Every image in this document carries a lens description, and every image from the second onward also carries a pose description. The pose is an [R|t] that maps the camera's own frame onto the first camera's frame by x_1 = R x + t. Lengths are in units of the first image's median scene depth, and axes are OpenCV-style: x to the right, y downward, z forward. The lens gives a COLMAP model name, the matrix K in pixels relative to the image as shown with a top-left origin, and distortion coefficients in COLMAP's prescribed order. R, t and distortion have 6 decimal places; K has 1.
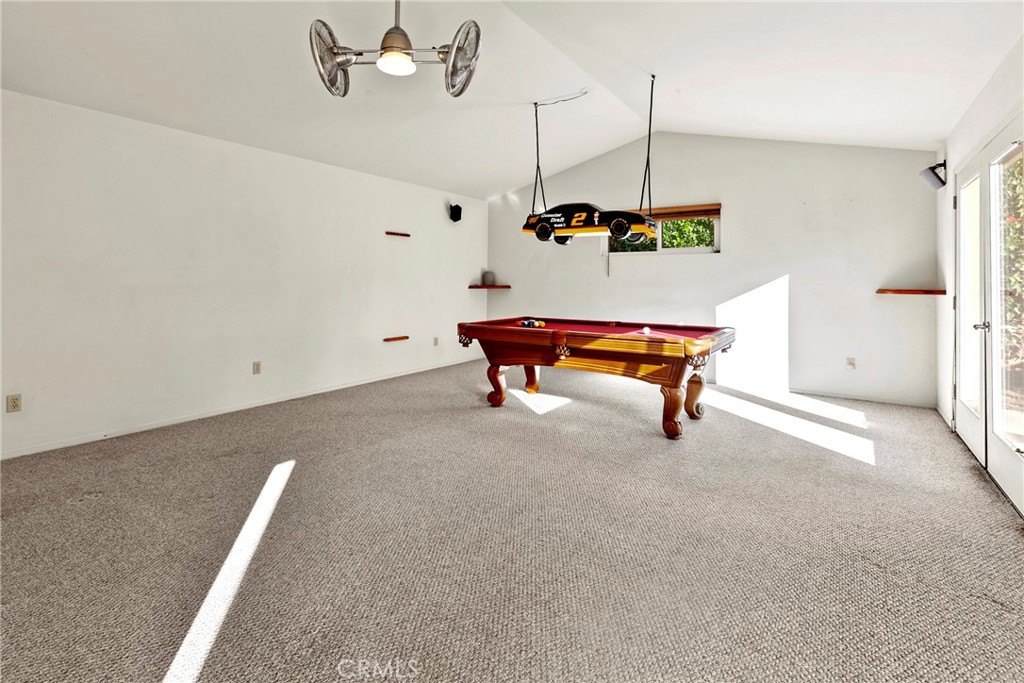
lens RADIAL K [[475.3, 0, 513.8], [0, 475.3, 365.1], [0, 0, 1]] dist [-0.000363, -0.000024]
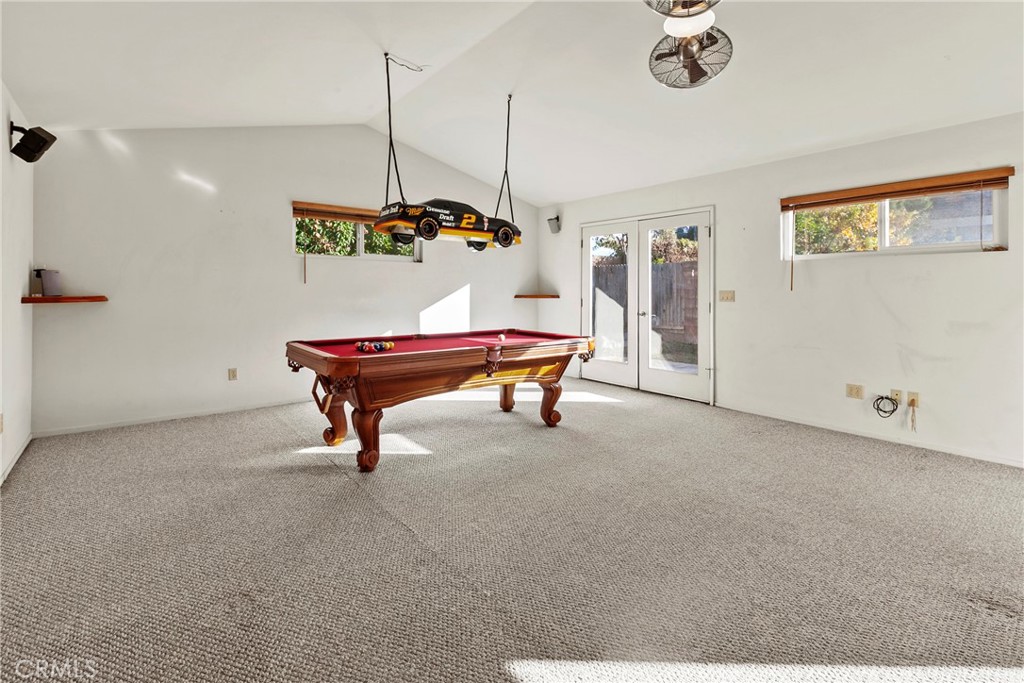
lens RADIAL K [[475.3, 0, 513.8], [0, 475.3, 365.1], [0, 0, 1]] dist [-0.000363, -0.000024]
pose [[0.289404, -0.151290, 0.945176, -0.707770], [0.162841, 0.980818, 0.107135, -0.120241], [-0.943254, 0.122908, 0.308489, 0.661848]]
